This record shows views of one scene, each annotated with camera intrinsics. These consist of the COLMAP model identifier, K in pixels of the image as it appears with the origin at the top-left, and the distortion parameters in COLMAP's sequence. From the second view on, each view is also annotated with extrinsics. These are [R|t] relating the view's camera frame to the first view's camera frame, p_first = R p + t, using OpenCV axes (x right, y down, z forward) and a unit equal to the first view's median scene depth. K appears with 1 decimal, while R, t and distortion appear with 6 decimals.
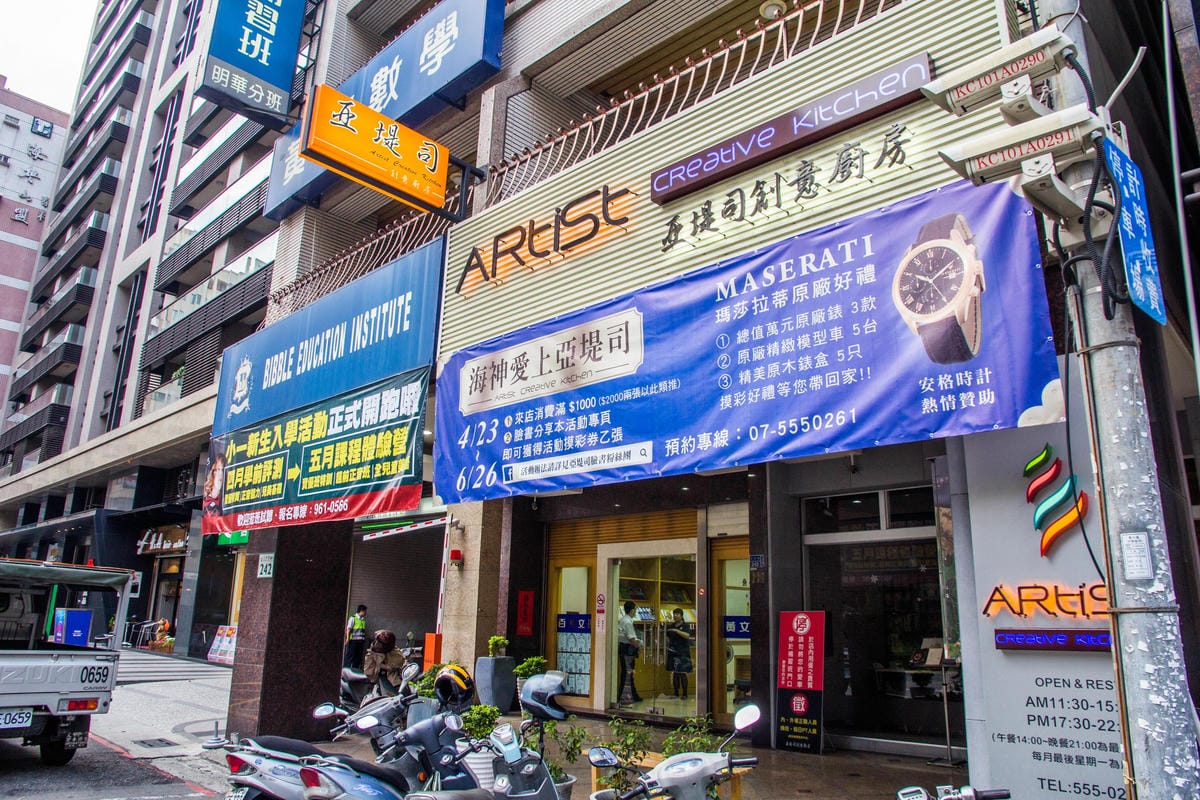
lens RADIAL K [[814.1, 0, 600.0], [0, 814.1, 400.0], [0, 0, 1]] dist [-0.166005, 0.126064]
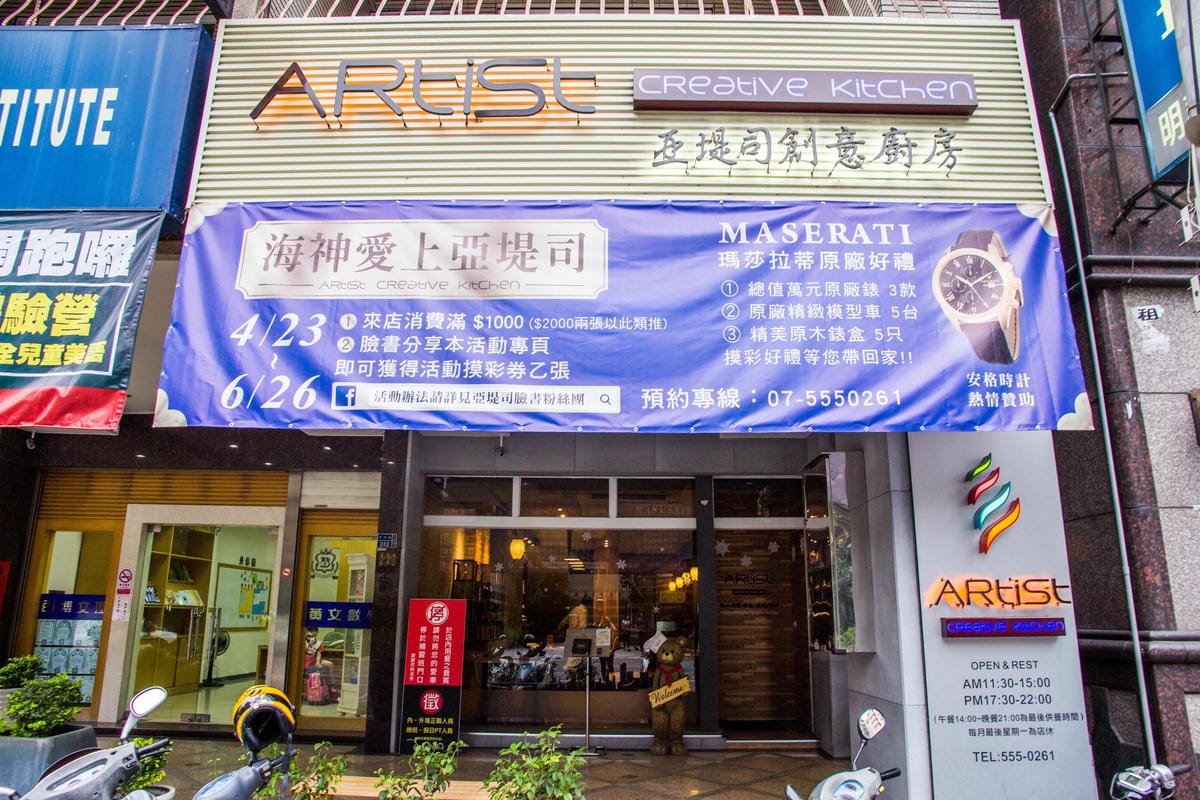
lens RADIAL K [[796.9, 0, 600.0], [0, 796.9, 400.0], [0, 0, 1]] dist [-0.095682, 0.047604]
pose [[0.735154, 0.165564, 0.657371, -0.449465], [-0.173856, 0.983331, -0.053232, 0.105044], [-0.655227, -0.075154, 0.751685, 0.400578]]
